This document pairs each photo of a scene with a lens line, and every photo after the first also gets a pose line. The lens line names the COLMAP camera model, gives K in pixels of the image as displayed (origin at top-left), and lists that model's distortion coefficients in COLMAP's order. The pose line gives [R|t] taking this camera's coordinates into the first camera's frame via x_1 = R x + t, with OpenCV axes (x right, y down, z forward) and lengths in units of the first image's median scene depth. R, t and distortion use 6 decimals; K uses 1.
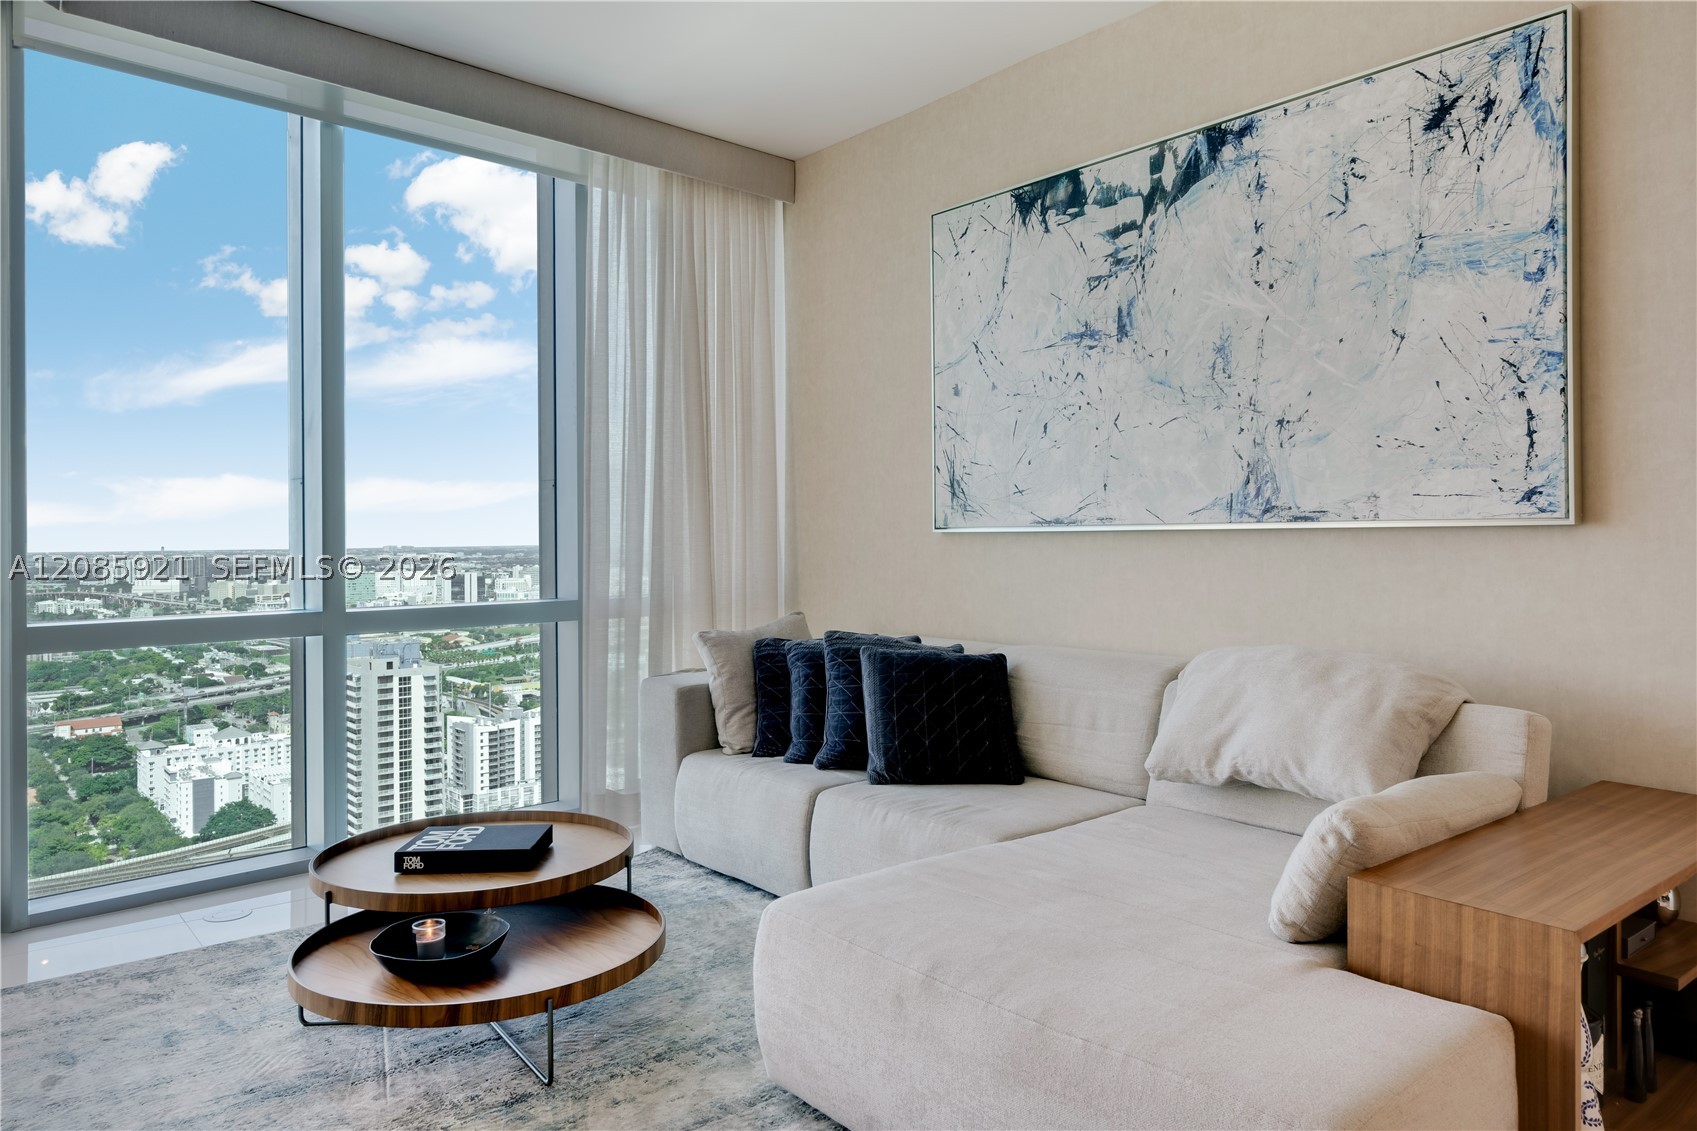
lens RADIAL K [[1150.6, 0, 834.1], [0, 1150.6, 528.9], [0, 0, 1]] dist [0.004545, -0.002081]
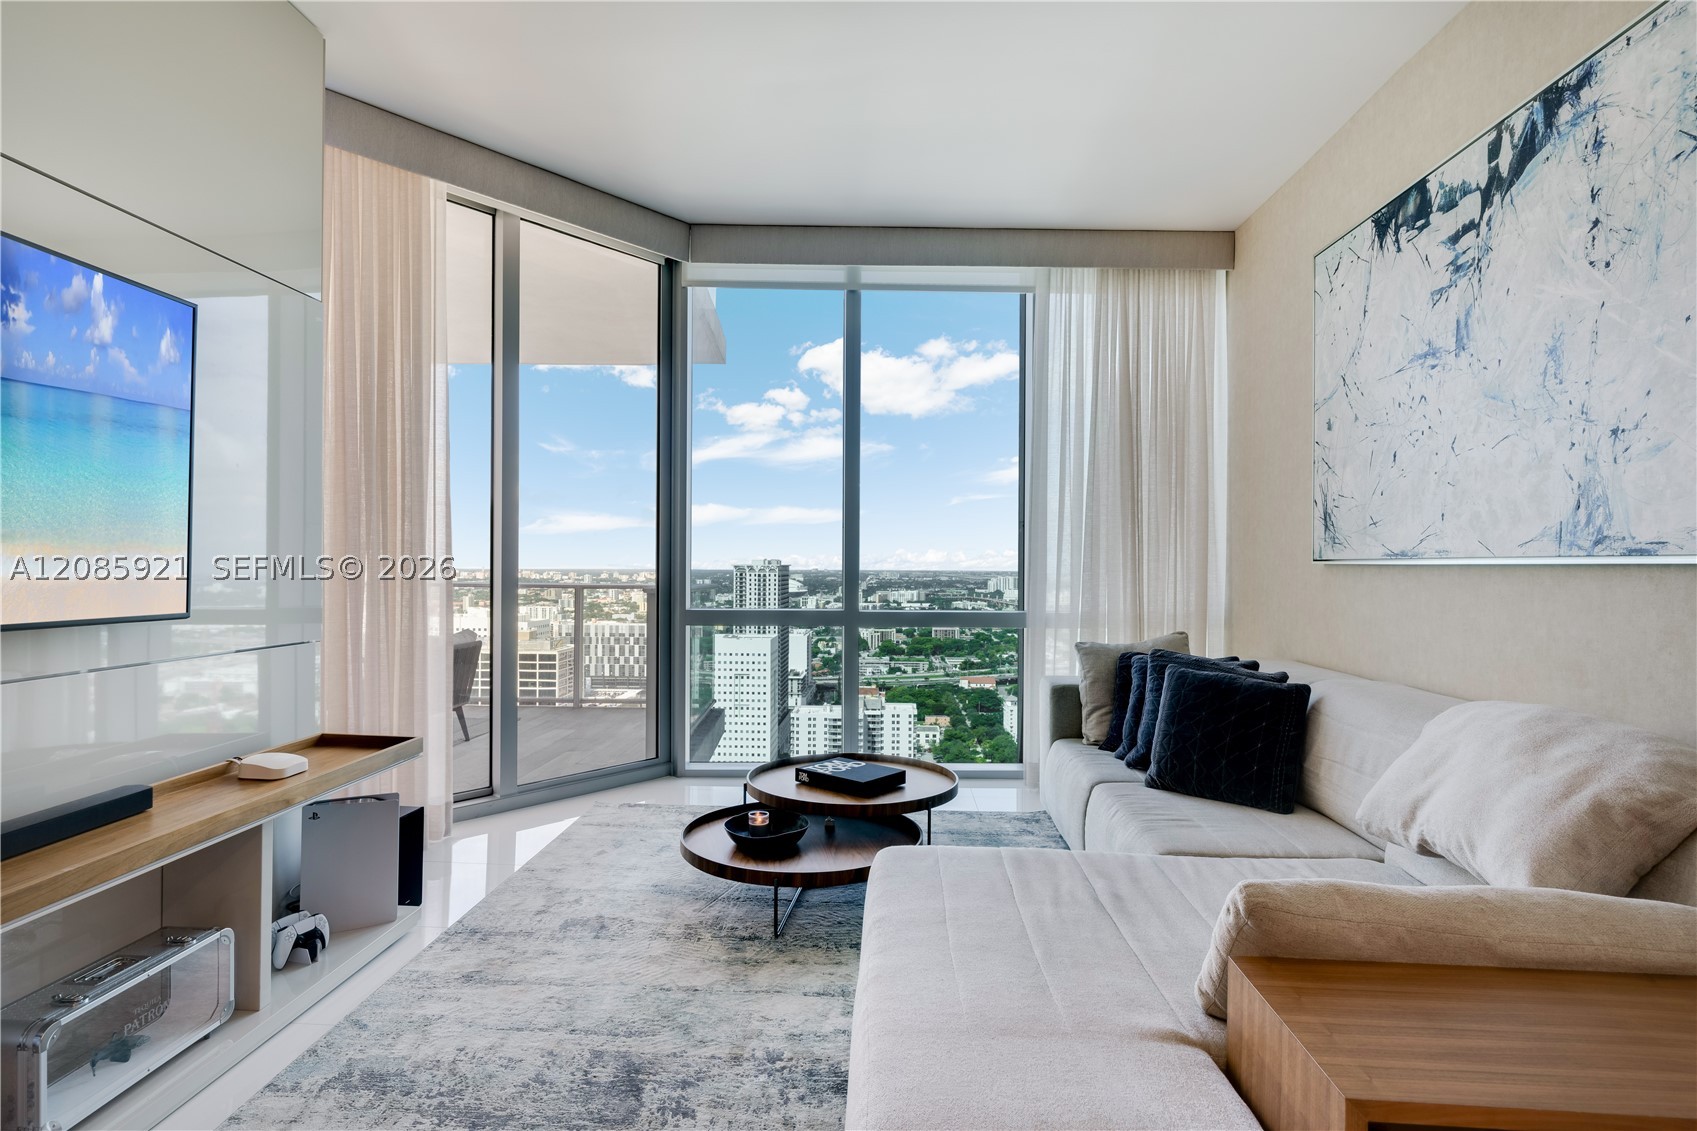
lens RADIAL K [[861.8, 0, 825.1], [0, 861.8, 562.8], [0, 0, 1]] dist [0.004567, 0.000232]
pose [[0.725756, 0.010710, -0.687869, 0.401280], [-0.006429, 0.999941, 0.008787, -0.002875], [0.687923, -0.001955, 0.725781, 0.179504]]
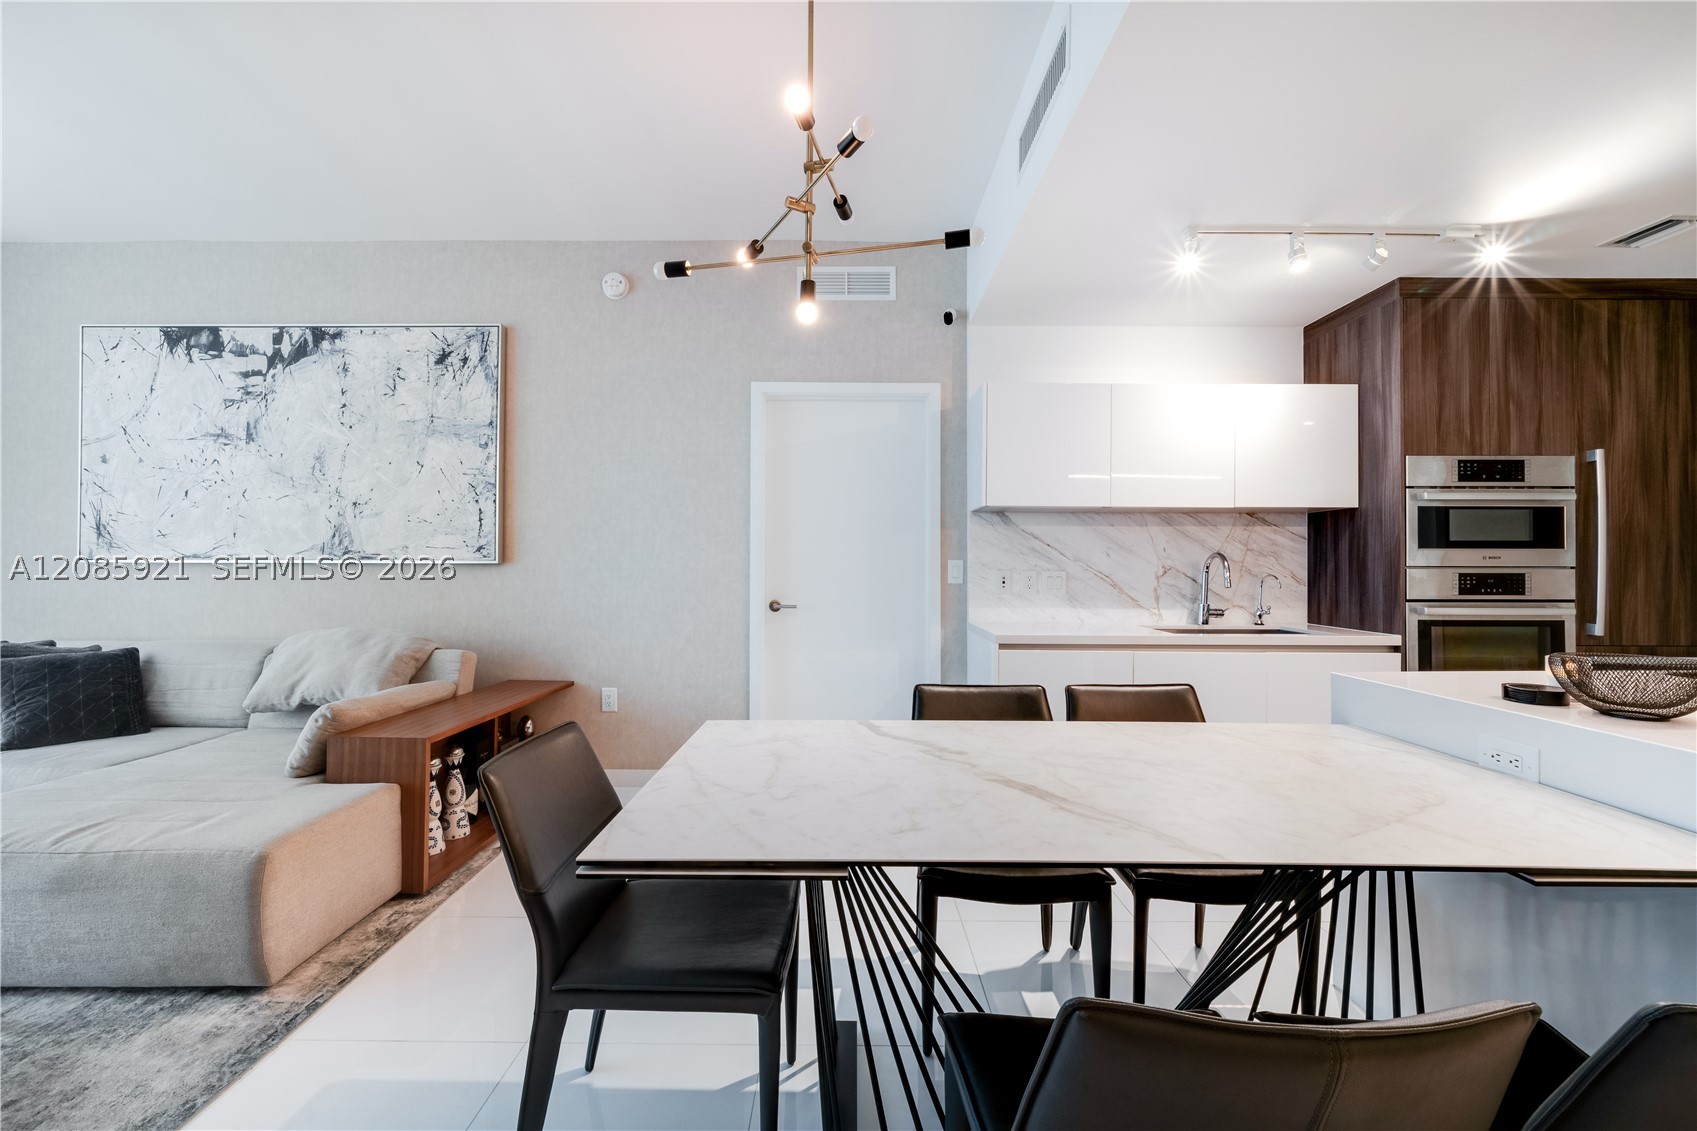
lens RADIAL K [[686.8, 0, 858.4], [0, 686.8, 562.0], [0, 0, 1]] dist [-0.001418, -0.000069]
pose [[0.633968, 0.016736, 0.773178, 0.060258], [-0.014041, 0.999850, -0.010130, -0.002349], [-0.773232, -0.004434, 0.634108, -0.281025]]
